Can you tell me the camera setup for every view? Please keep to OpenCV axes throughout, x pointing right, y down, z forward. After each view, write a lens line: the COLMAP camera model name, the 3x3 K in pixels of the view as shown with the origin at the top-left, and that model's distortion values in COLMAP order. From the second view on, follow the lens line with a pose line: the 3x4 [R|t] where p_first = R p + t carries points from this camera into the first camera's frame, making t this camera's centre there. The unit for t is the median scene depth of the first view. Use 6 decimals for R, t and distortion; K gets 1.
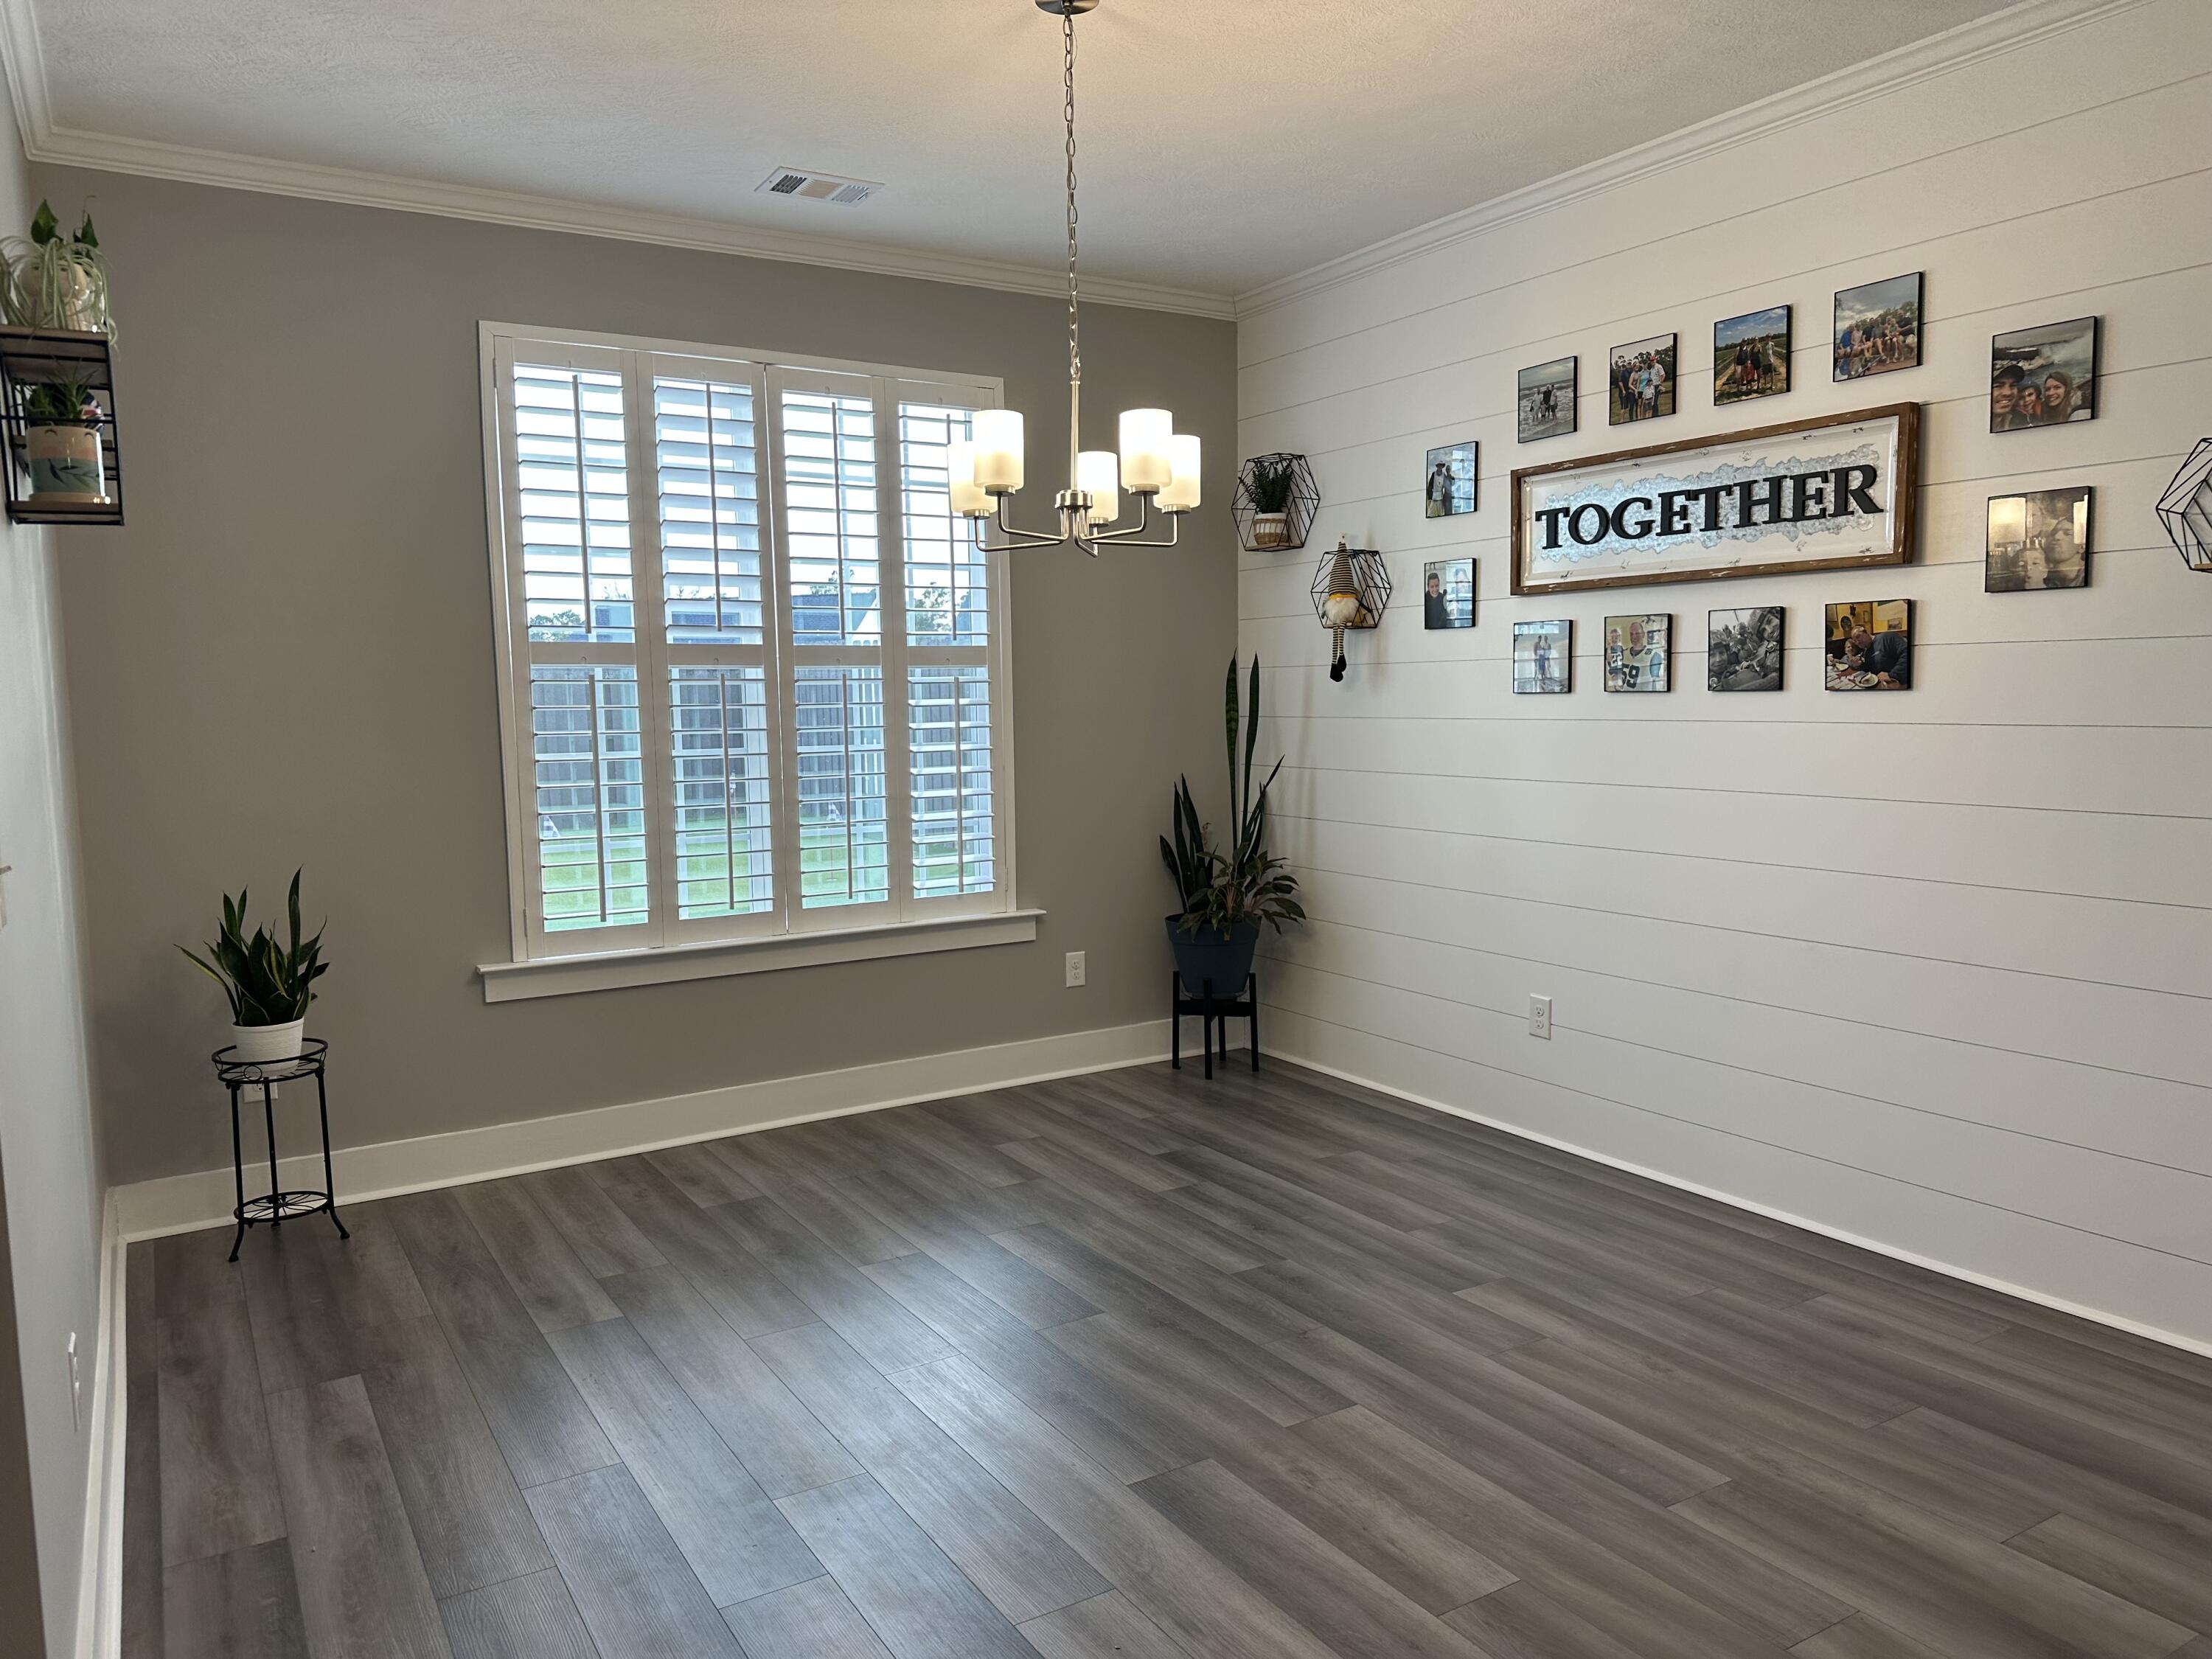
lens RADIAL K [[1565.2, 0, 1099.0], [0, 1565.2, 837.8], [0, 0, 1]] dist [0.004431, -0.000979]
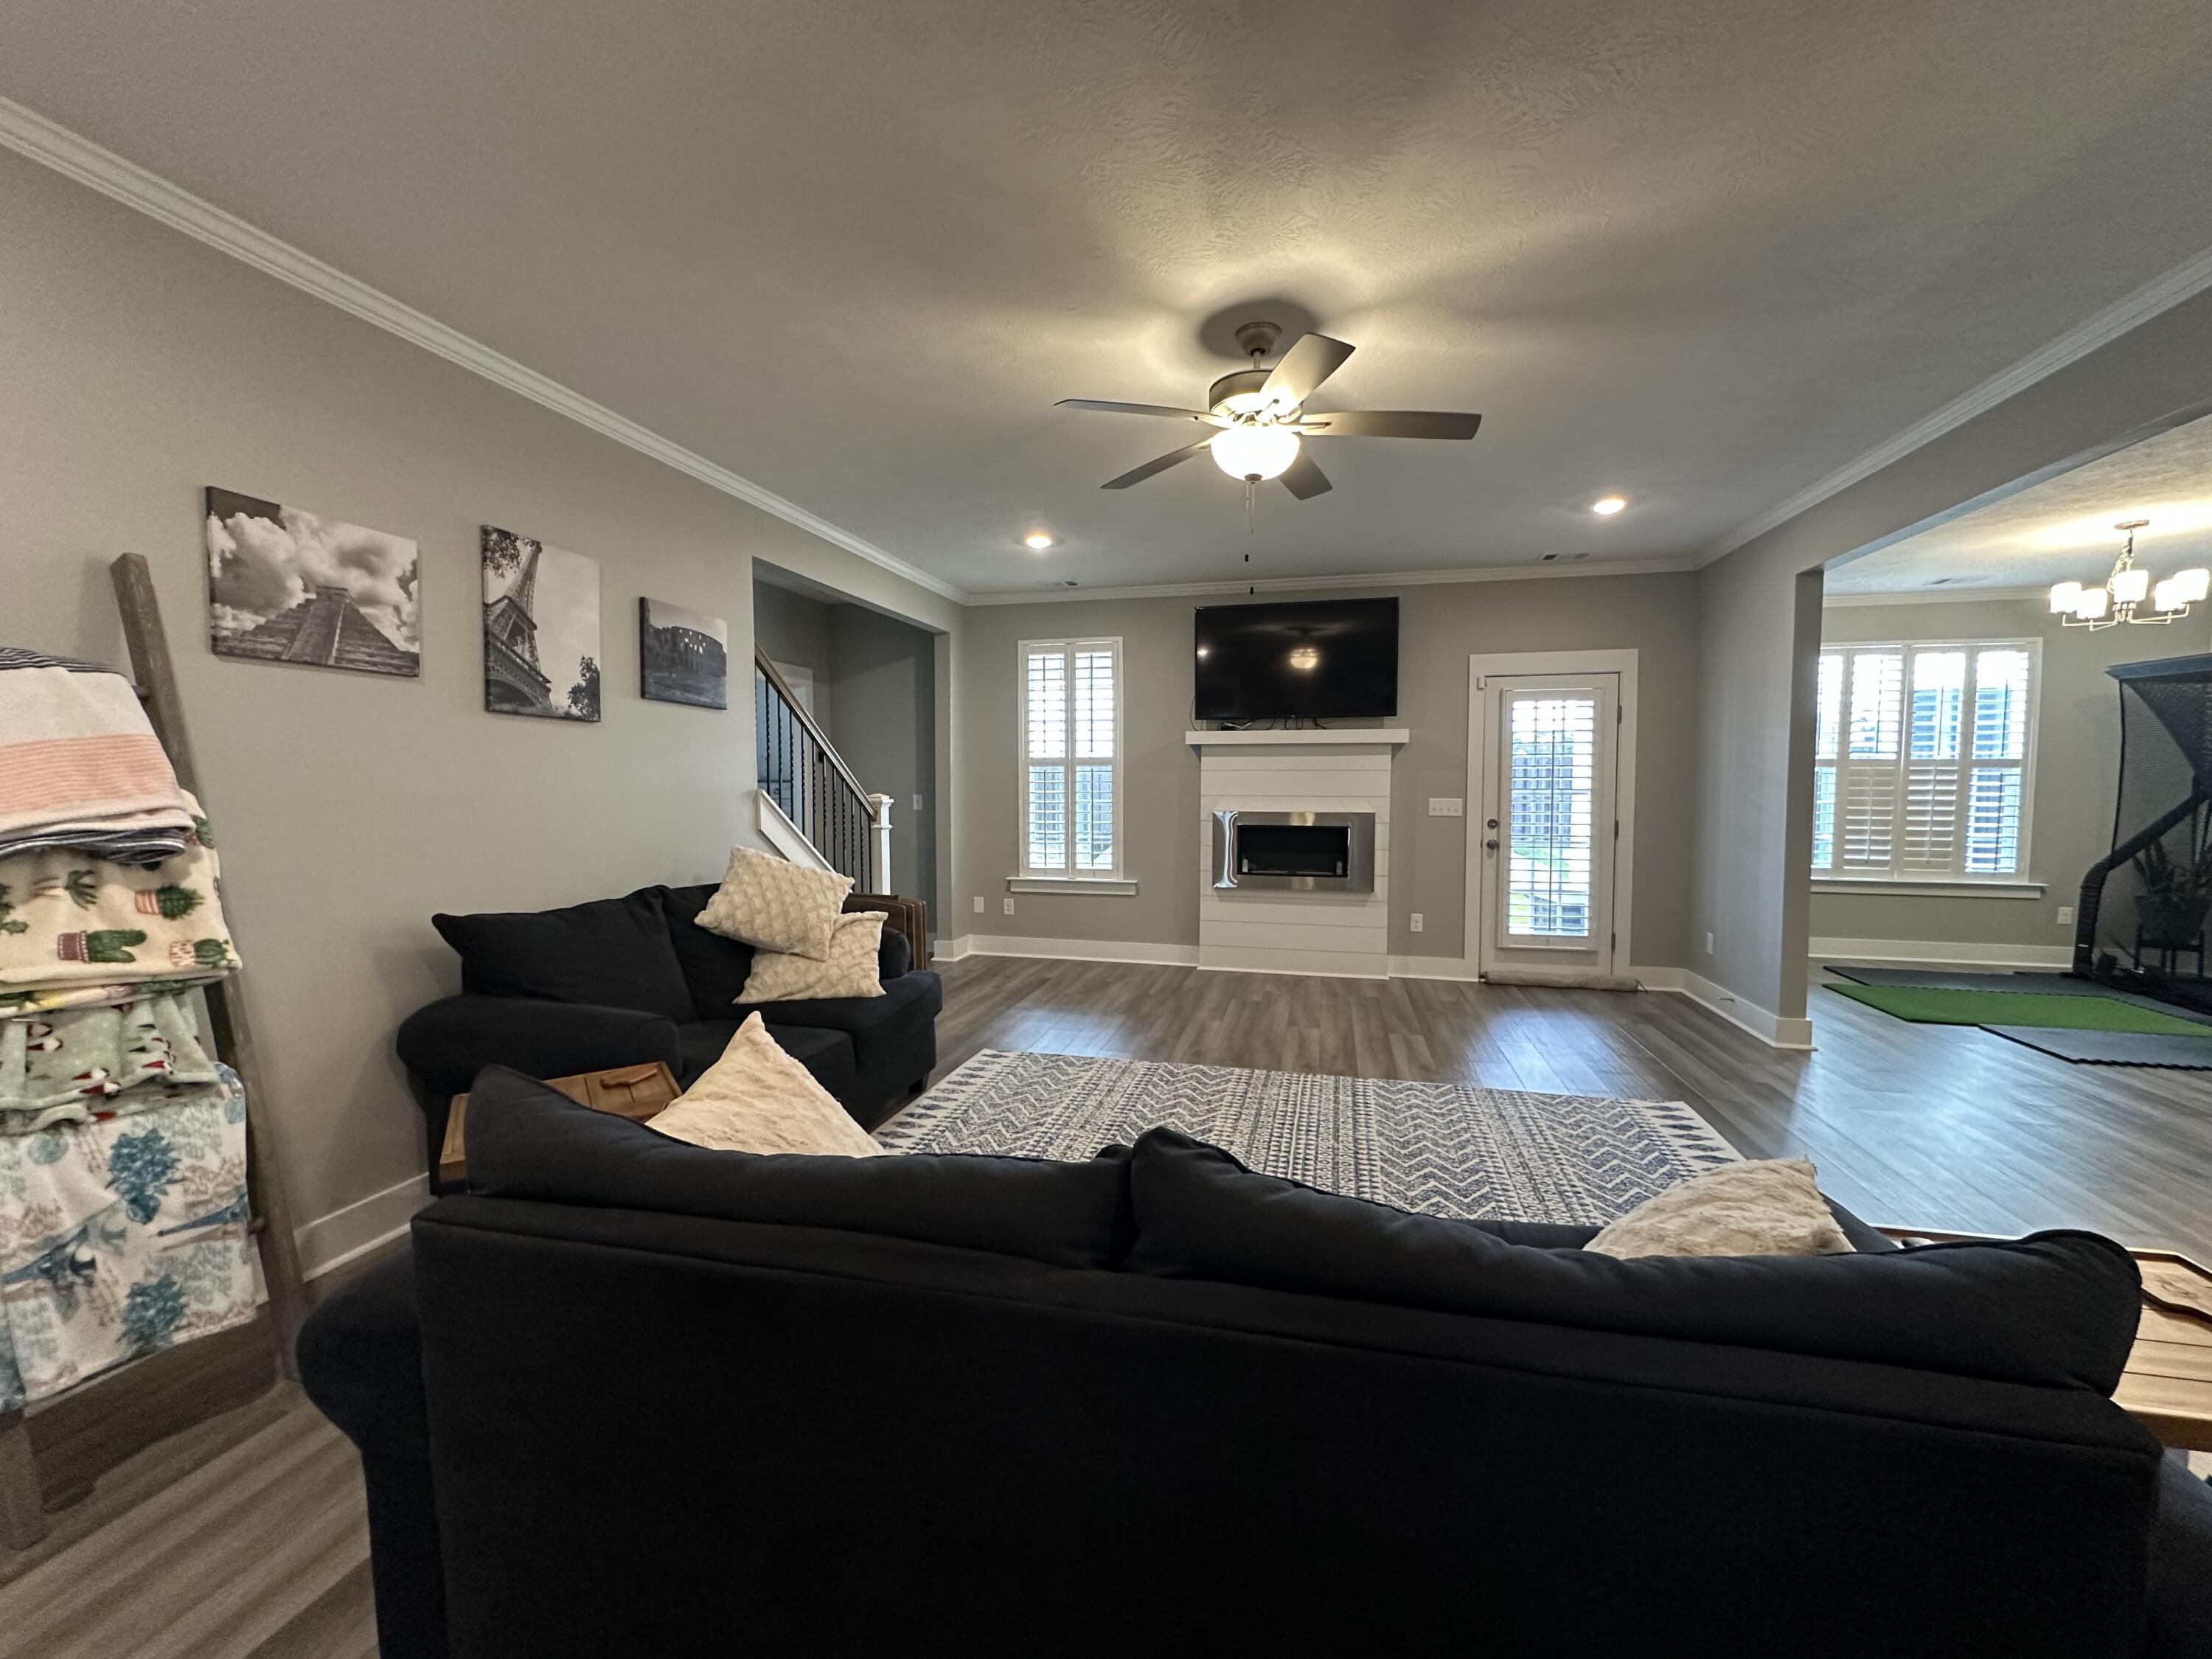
lens RADIAL K [[879.9, 0, 1101.8], [0, 879.9, 824.2], [0, 0, 1]] dist [-0.004359, 0.000919]
pose [[0.699063, 0.057245, -0.712765, -0.089193], [-0.086933, 0.996200, -0.005253, 0.083281], [0.709756, 0.065635, 0.701384, -0.734378]]
